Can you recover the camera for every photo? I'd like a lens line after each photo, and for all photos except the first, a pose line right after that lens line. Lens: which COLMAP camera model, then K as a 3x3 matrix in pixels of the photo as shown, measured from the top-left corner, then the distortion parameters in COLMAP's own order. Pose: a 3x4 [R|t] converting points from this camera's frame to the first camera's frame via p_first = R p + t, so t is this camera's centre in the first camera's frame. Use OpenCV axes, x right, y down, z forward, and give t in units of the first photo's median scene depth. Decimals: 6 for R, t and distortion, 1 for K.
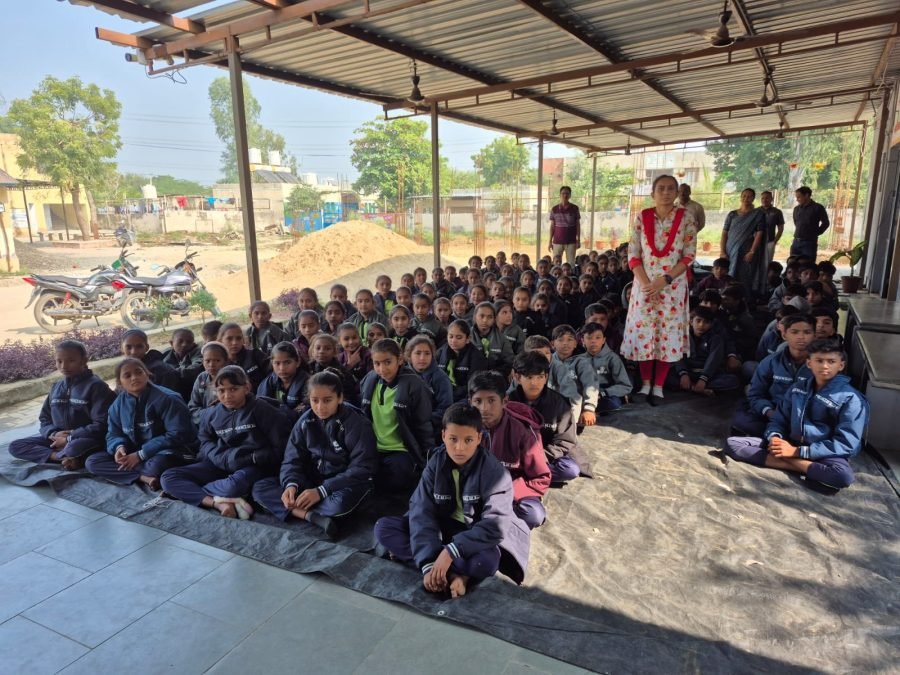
lens RADIAL K [[615.5, 0, 437.5], [0, 615.5, 350.3], [0, 0, 1]] dist [0.079842, -0.091067]
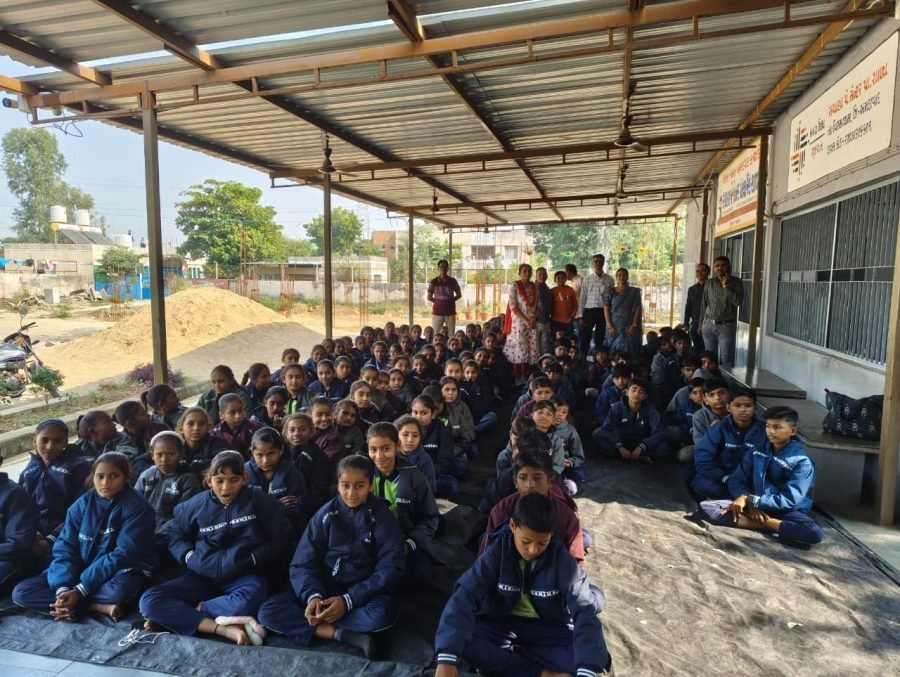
lens RADIAL K [[629.5, 0, 439.4], [0, 629.5, 352.0], [0, 0, 1]] dist [0.011229, -0.005397]
pose [[0.962392, -0.008950, 0.271517, -0.085372], [0.037928, 0.994095, -0.101667, -0.007398], [-0.269004, 0.108141, 0.957049, 0.021496]]
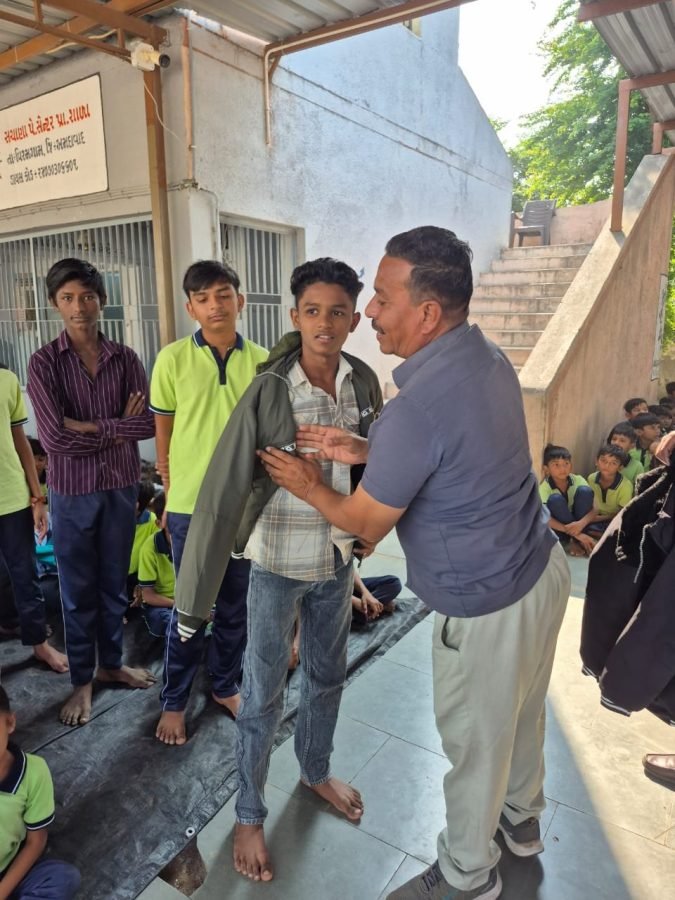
lens RADIAL K [[634.2, 0, 347.3], [0, 634.2, 449.0], [0, 0, 1]] dist [0.003133, -0.004766]
pose [[0.080288, -0.180082, 0.980369, -0.132220], [0.219010, 0.962697, 0.158900, -0.032555], [-0.972414, 0.201953, 0.116733, 0.142075]]
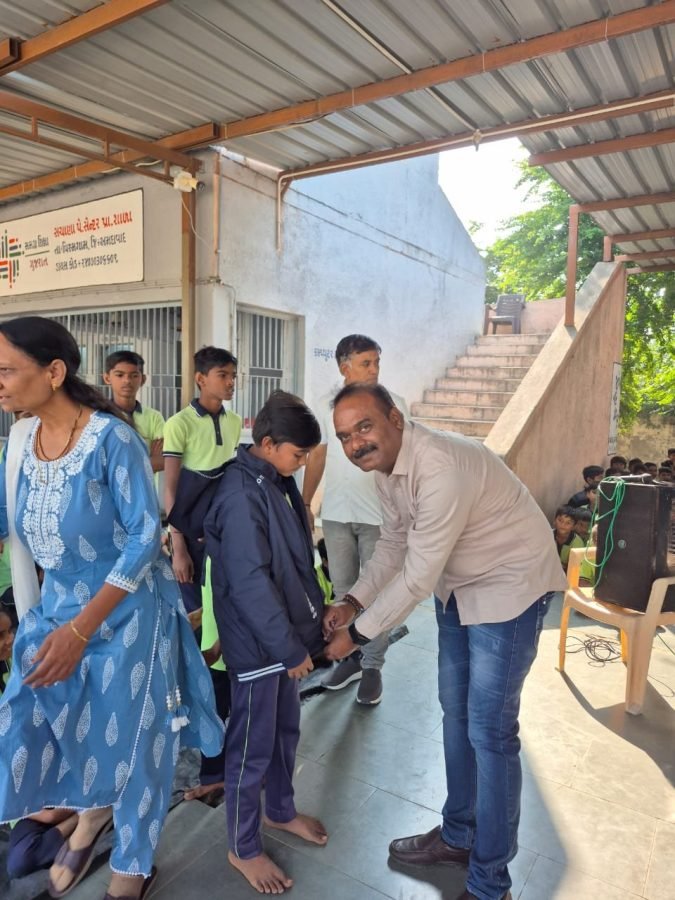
lens RADIAL K [[632.8, 0, 346.9], [0, 632.8, 446.6], [0, 0, 1]] dist [0.004355, -0.005311]
pose [[0.061603, -0.061280, 0.996218, -0.199855], [0.189085, 0.980756, 0.048637, -0.029769], [-0.980027, 0.185373, 0.072005, 0.139997]]
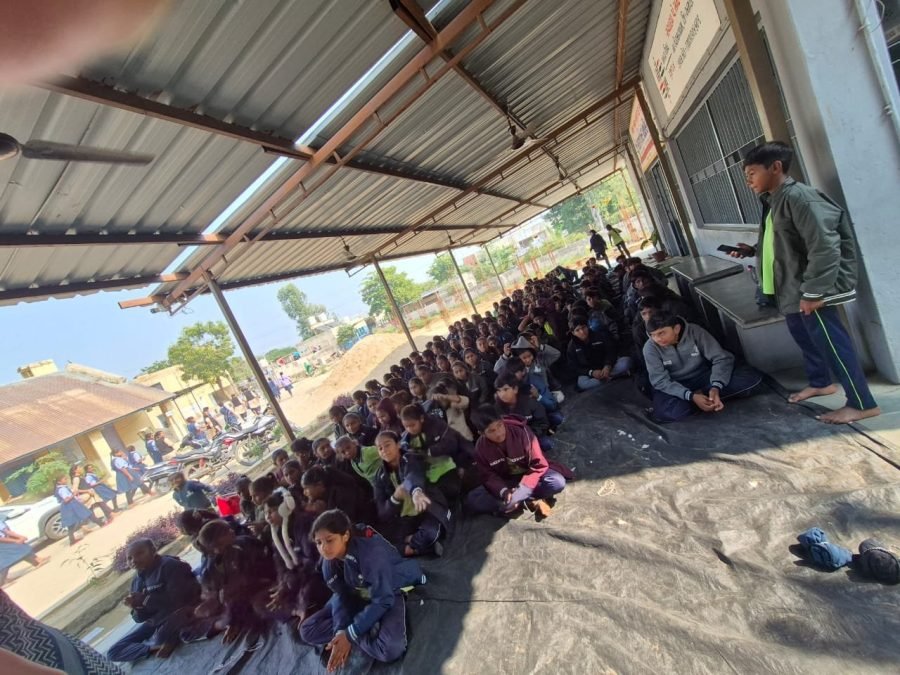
lens RADIAL K [[354.8, 0, 447.4], [0, 354.8, 337.3], [0, 0, 1]] dist [-0.000474, -0.000275]
pose [[0.919259, -0.392400, 0.031390, 0.048333], [0.393319, 0.912262, -0.114360, -0.025214], [0.016239, 0.117473, 0.992943, 0.106209]]
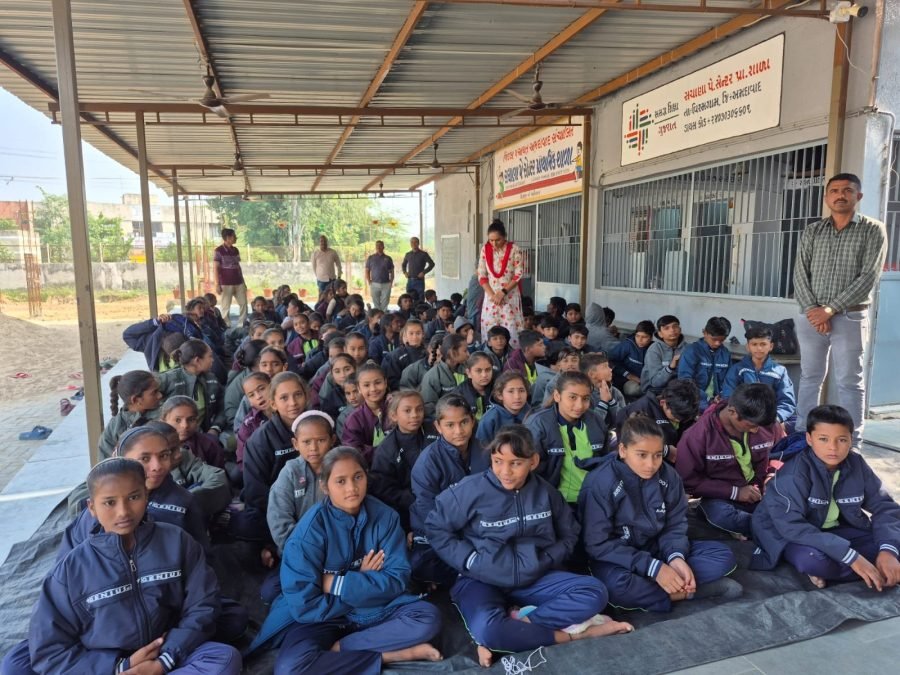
lens RADIAL K [[629.5, 0, 439.4], [0, 629.5, 351.0], [0, 0, 1]] dist [0.011229, -0.005397]
pose [[0.693628, -0.092641, 0.714352, -0.270019], [0.154375, 0.987772, -0.021798, -0.017135], [-0.703597, 0.125398, 0.699447, 0.168857]]
